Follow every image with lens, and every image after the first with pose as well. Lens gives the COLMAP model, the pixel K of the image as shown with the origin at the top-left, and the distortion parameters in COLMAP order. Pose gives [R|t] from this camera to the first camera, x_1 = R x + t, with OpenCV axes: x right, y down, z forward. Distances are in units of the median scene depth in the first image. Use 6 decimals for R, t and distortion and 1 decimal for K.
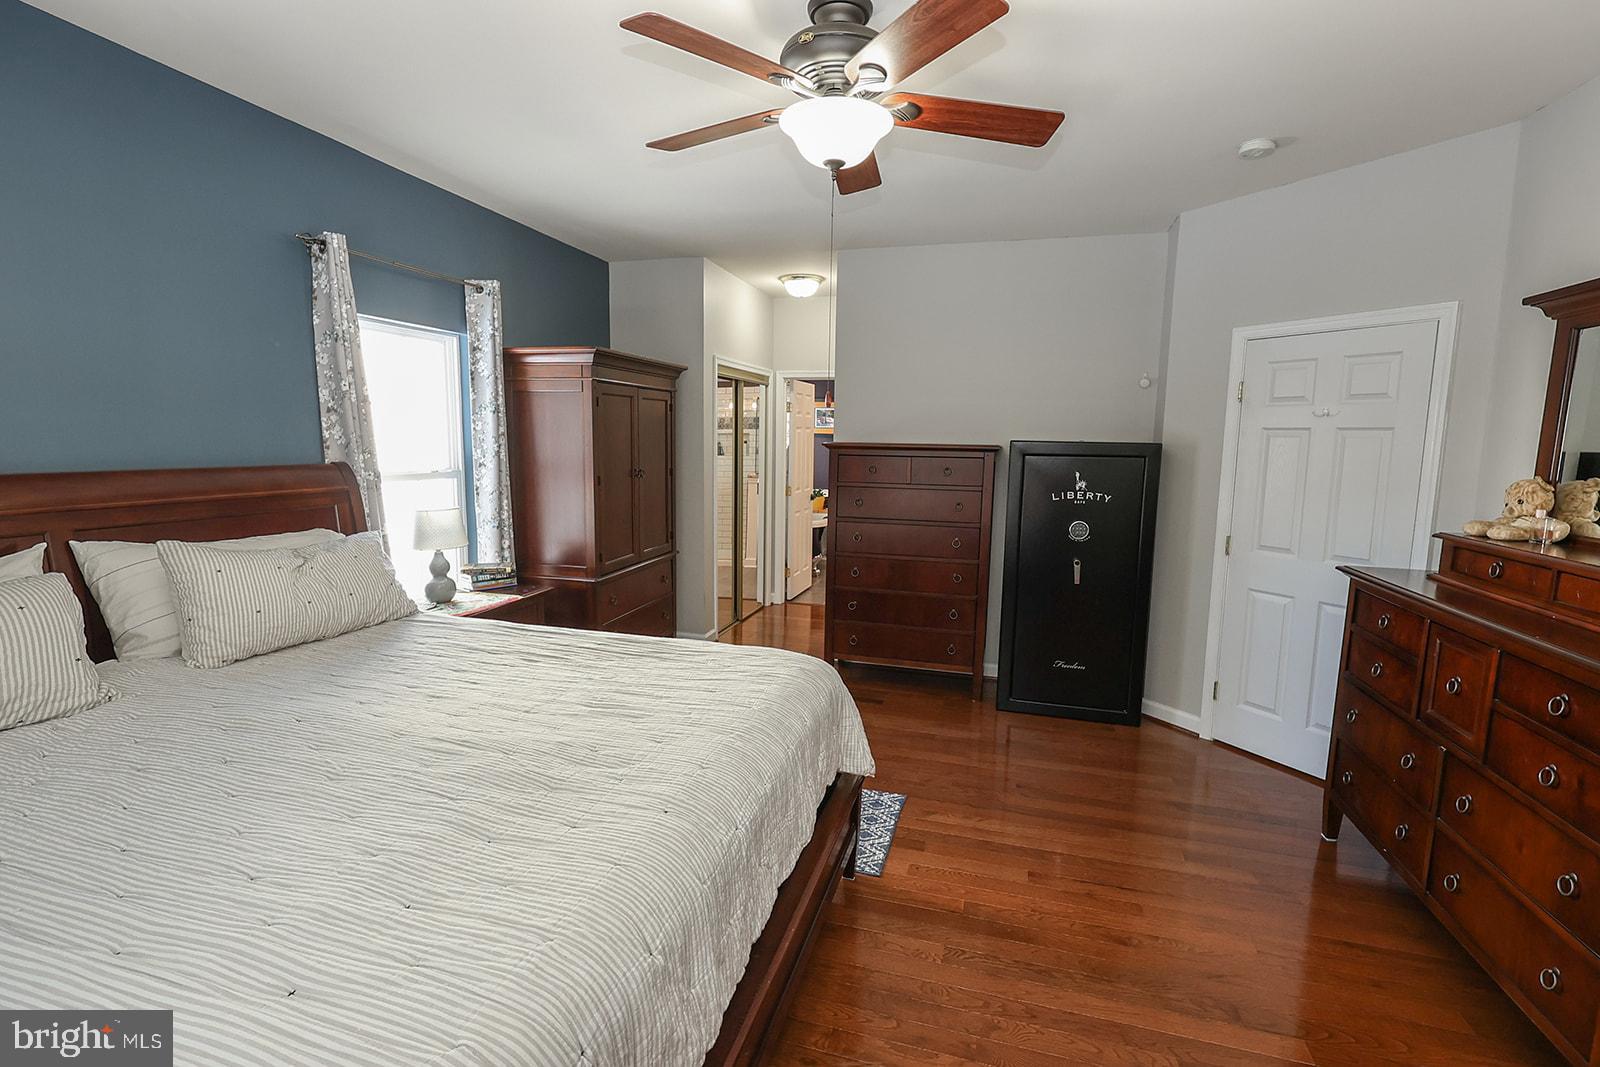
lens RADIAL K [[734.0, 0, 793.5], [0, 734.0, 530.2], [0, 0, 1]] dist [-0.007324, 0.001636]
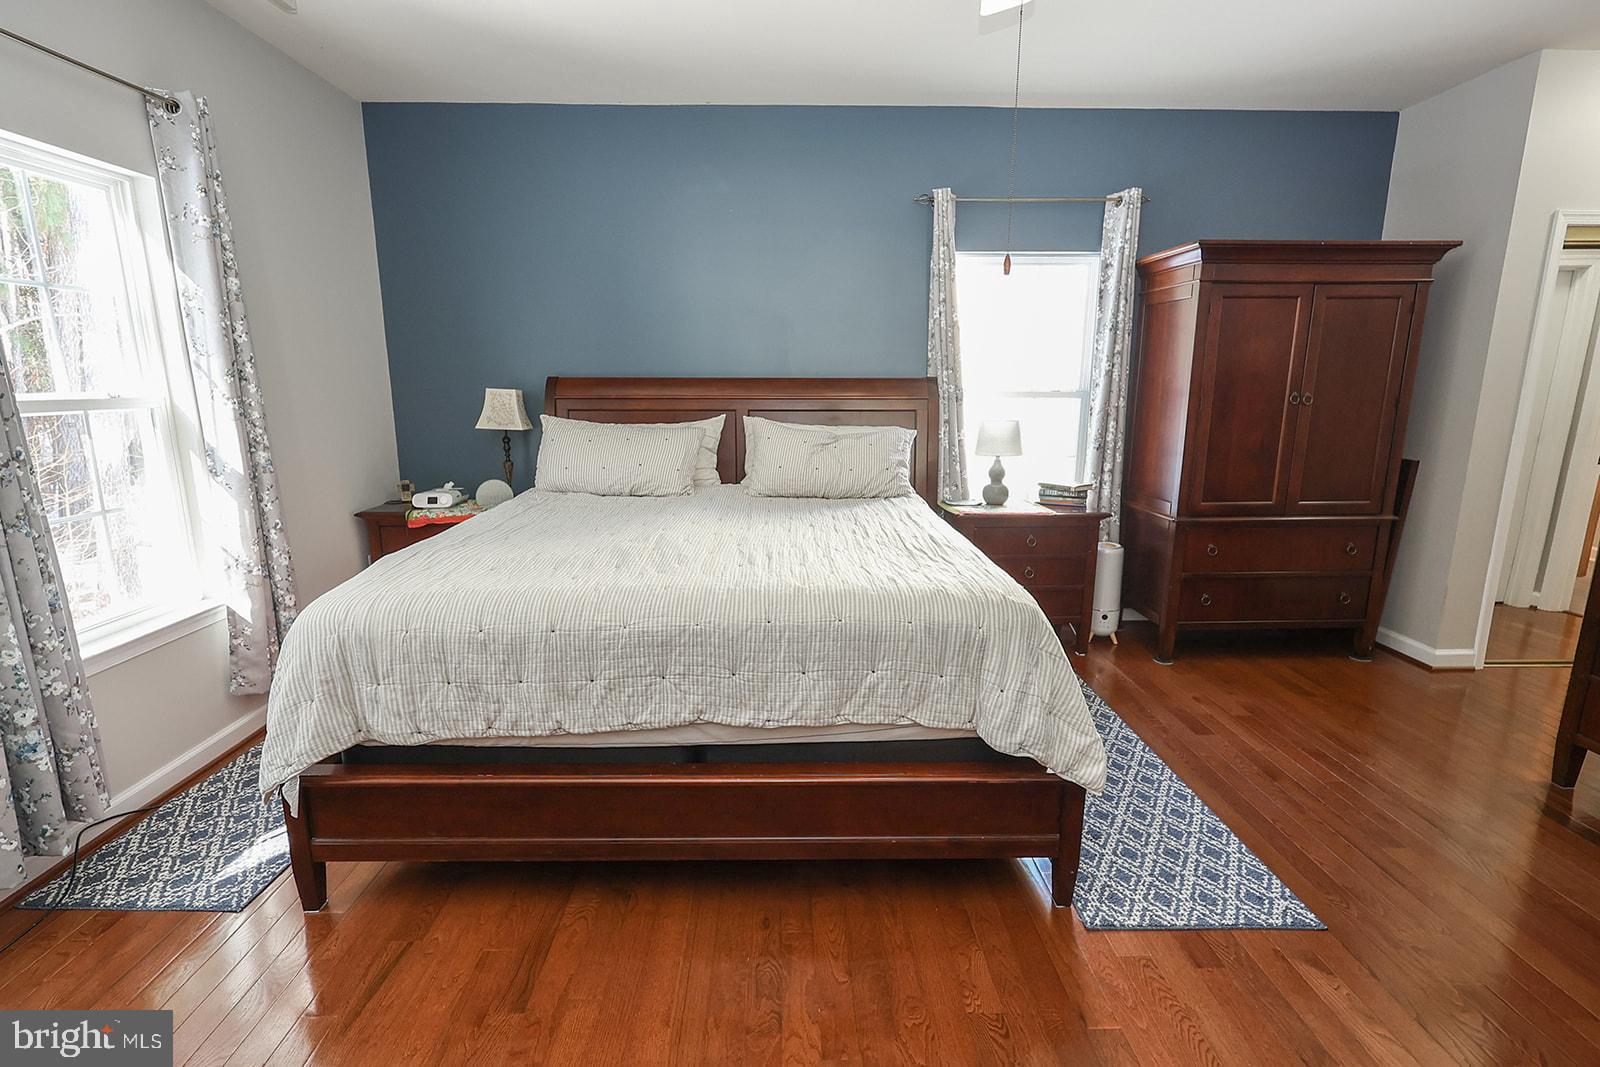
lens RADIAL K [[734.0, 0, 797.5], [0, 734.0, 532.0], [0, 0, 1]] dist [-0.007324, 0.001636]
pose [[0.298589, 0.177069, -0.937812, 0.450629], [-0.115986, 0.982087, 0.148500, 0.007089], [0.947308, 0.064433, 0.313778, 0.332558]]
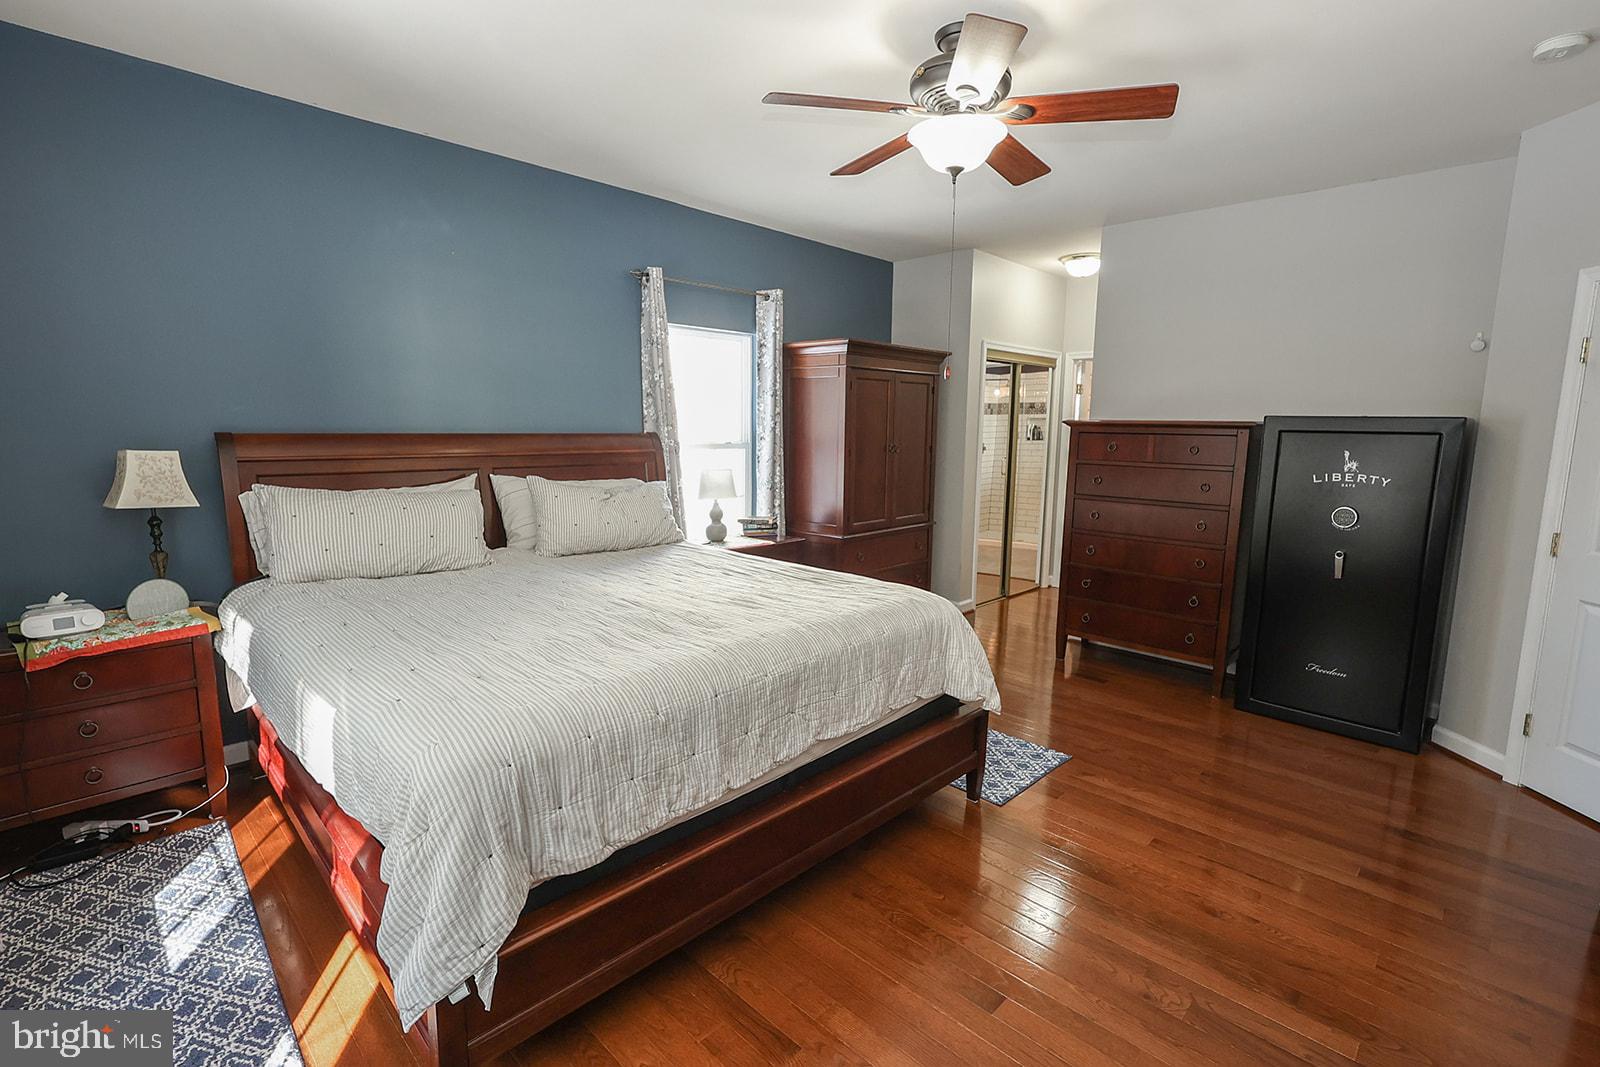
lens RADIAL K [[734.0, 0, 798.3], [0, 734.0, 529.9], [0, 0, 1]] dist [-0.007324, 0.001636]
pose [[0.883797, 0.063729, -0.463510, 0.233352], [-0.058624, 0.997956, 0.025429, 0.033210], [0.464183, 0.004699, 0.885727, -0.085030]]
